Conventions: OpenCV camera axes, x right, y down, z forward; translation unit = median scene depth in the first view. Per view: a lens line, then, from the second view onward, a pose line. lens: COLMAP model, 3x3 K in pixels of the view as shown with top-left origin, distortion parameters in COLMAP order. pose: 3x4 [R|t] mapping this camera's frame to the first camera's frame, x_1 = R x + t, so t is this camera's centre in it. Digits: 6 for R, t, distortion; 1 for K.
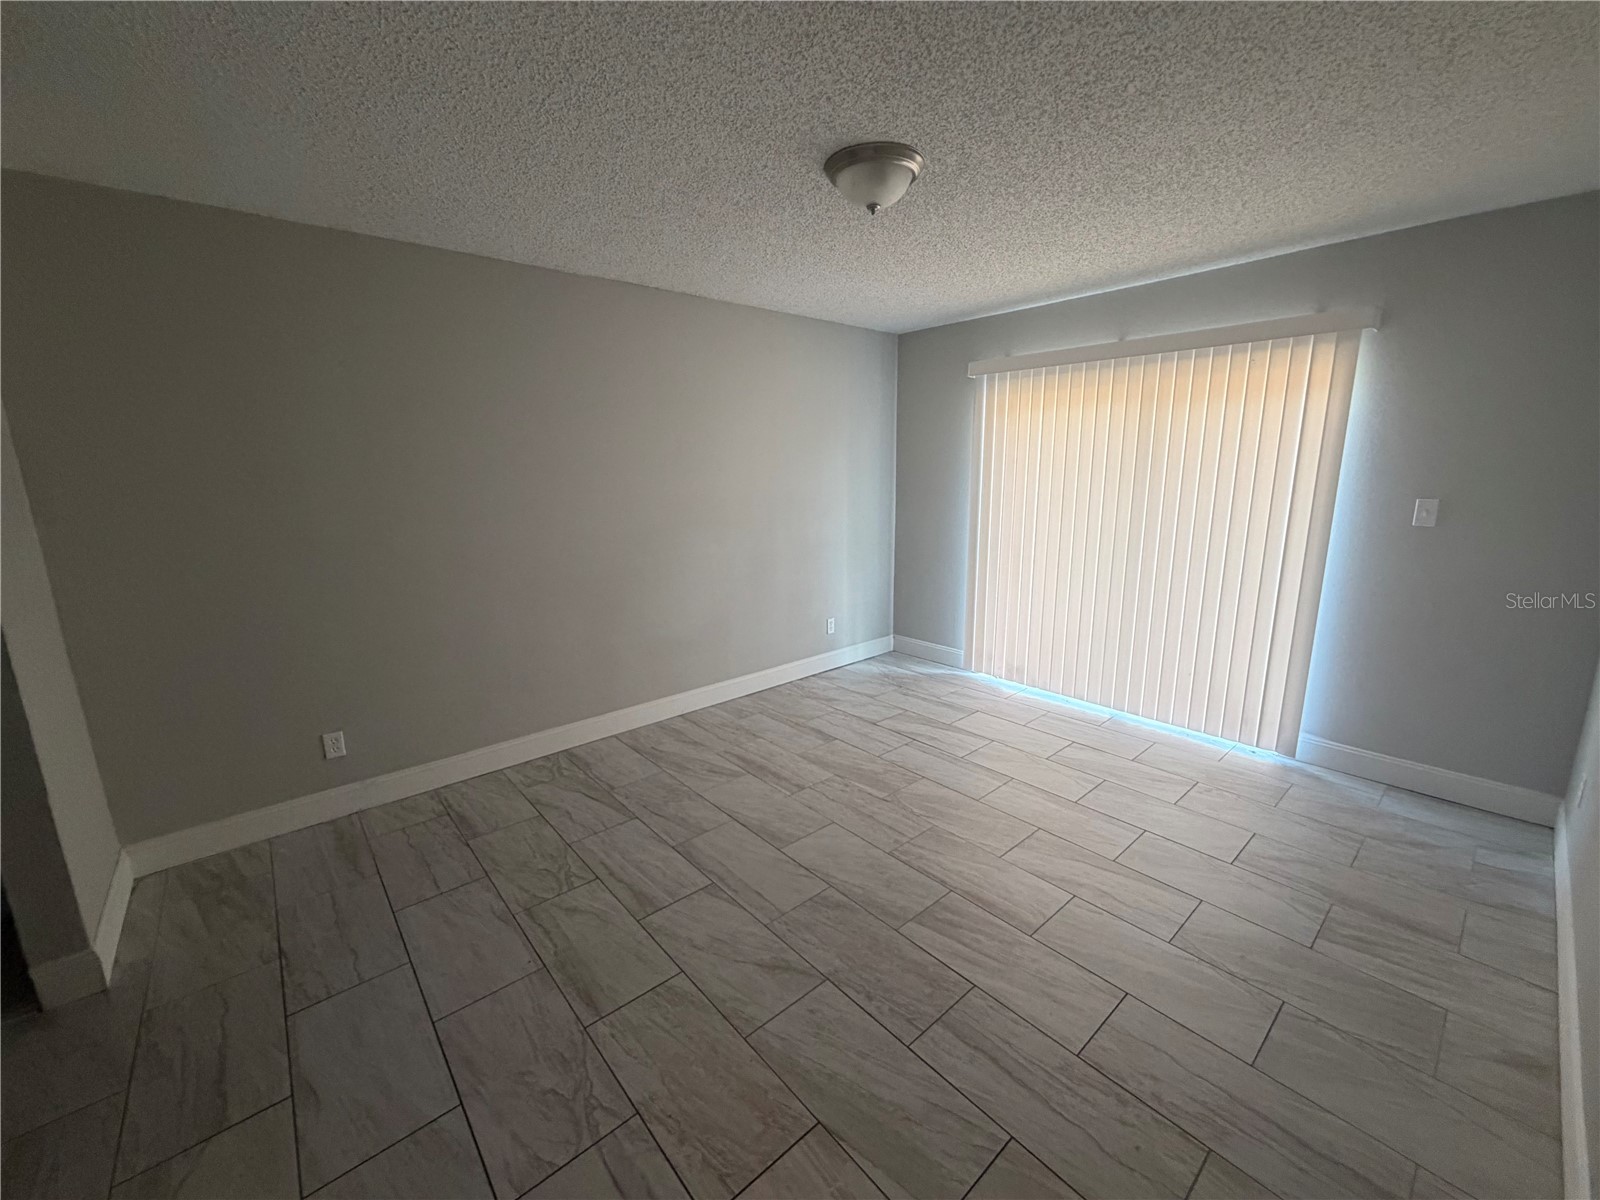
lens RADIAL K [[638.0, 0, 799.2], [0, 638.0, 597.3], [0, 0, 1]] dist [-0.000282, 0.000020]
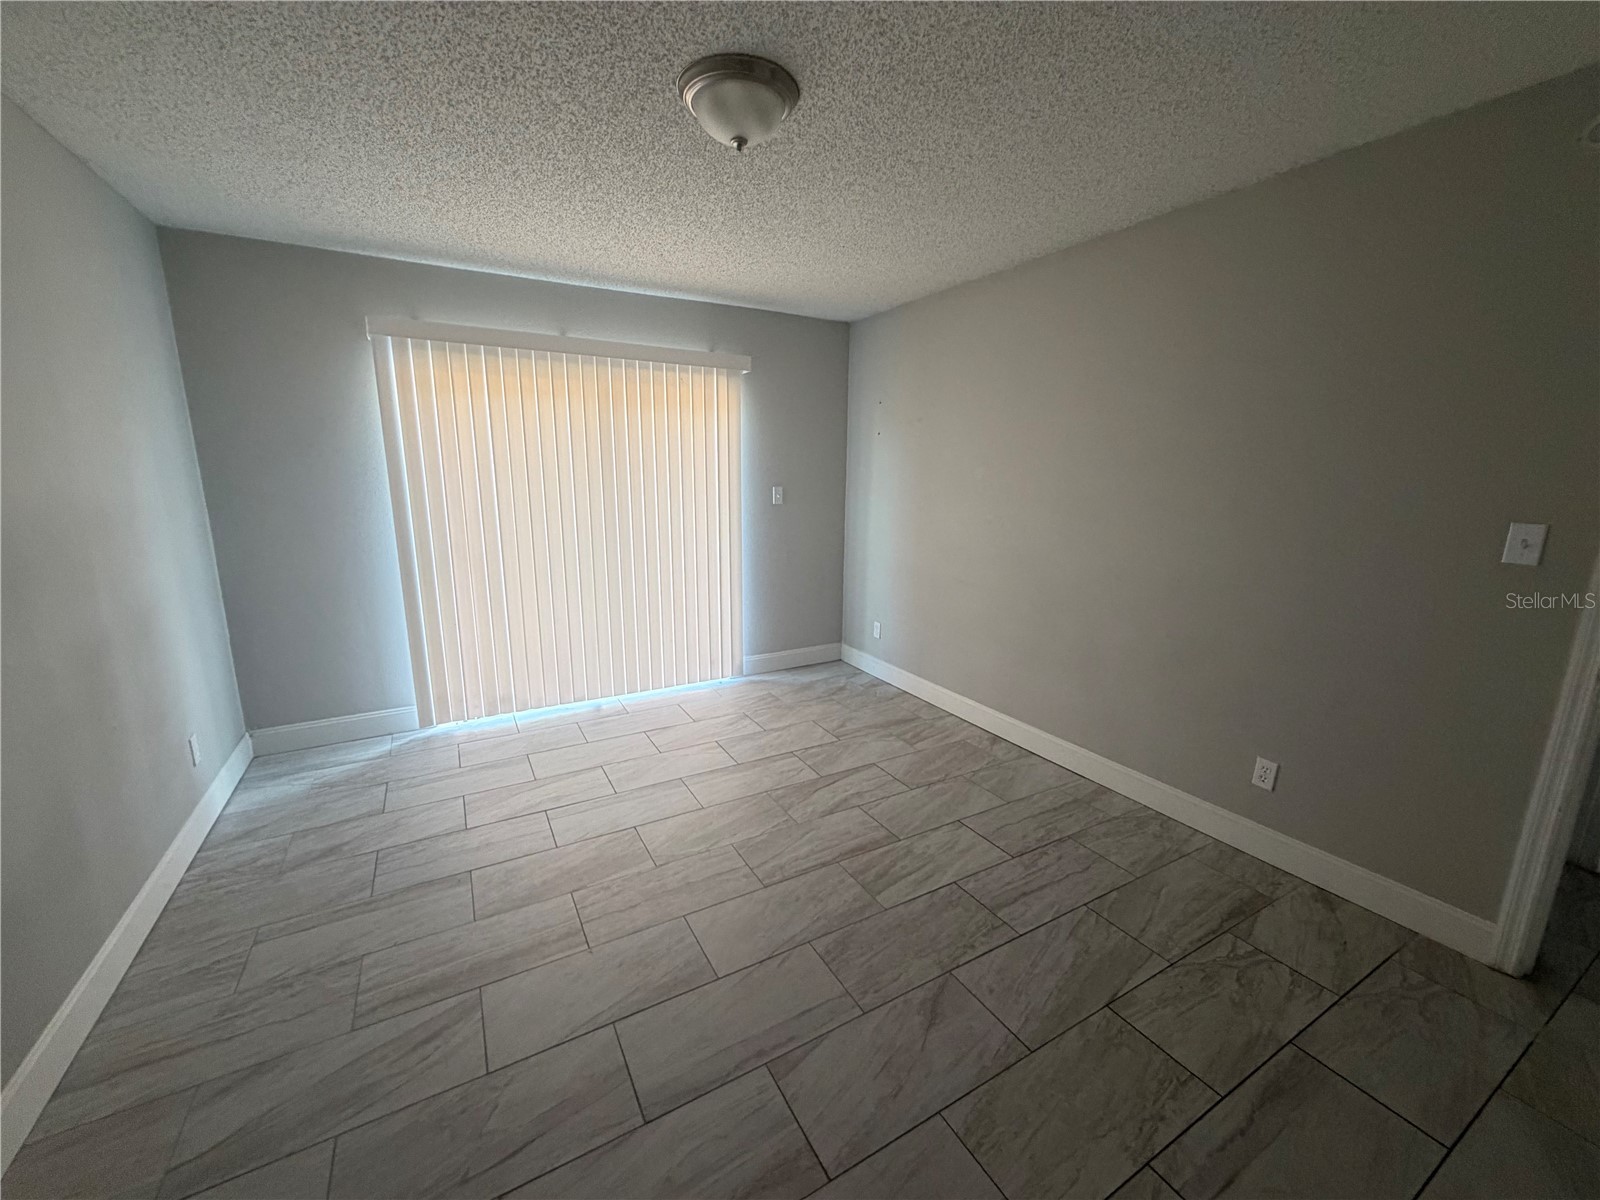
lens RADIAL K [[638.0, 0, 799.2], [0, 638.0, 597.3], [0, 0, 1]] dist [-0.000282, 0.000020]
pose [[0.199638, -0.184563, 0.962331, -0.583434], [0.186833, 0.971253, 0.147515, -0.109692], [-0.961893, 0.150346, 0.228381, 0.622140]]
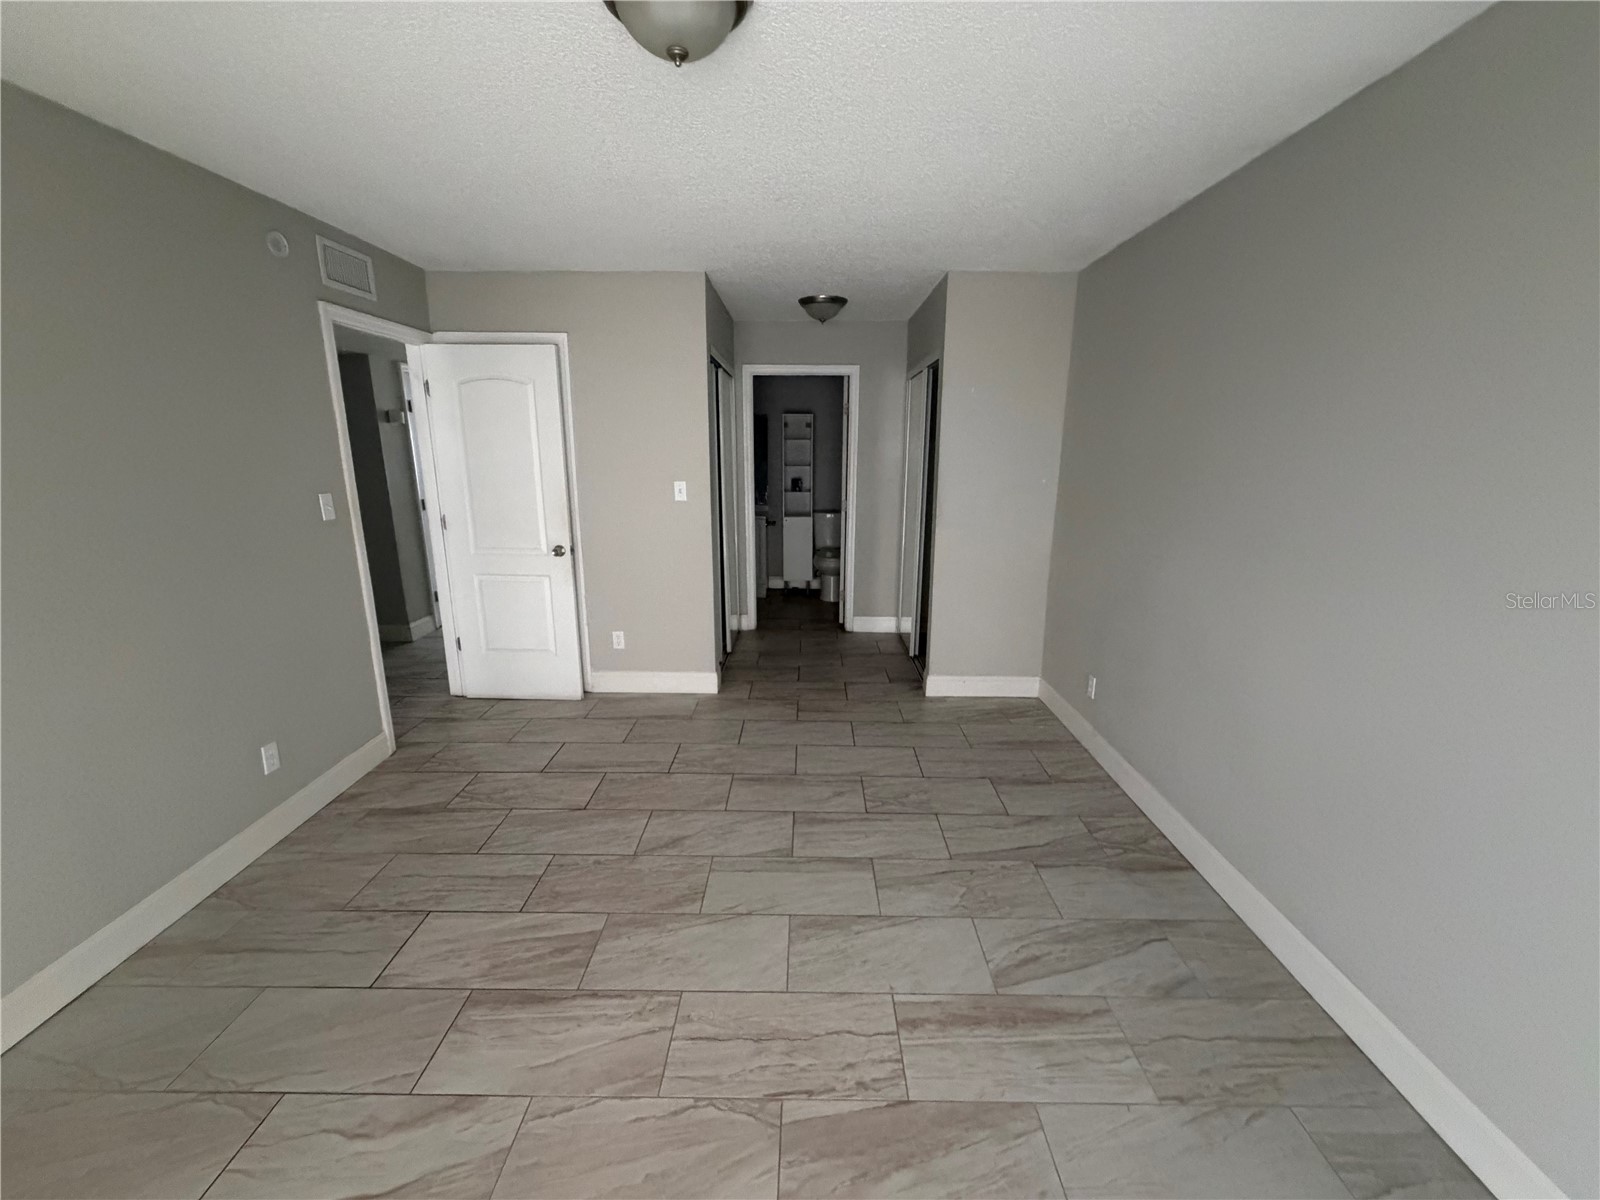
lens RADIAL K [[638.0, 0, 799.2], [0, 638.0, 597.3], [0, 0, 1]] dist [-0.000282, 0.000020]
pose [[-0.665377, 0.188615, -0.722287, 0.448214], [-0.142360, 0.917738, 0.370798, -0.277452], [0.732808, 0.349545, -0.583790, 1.240676]]
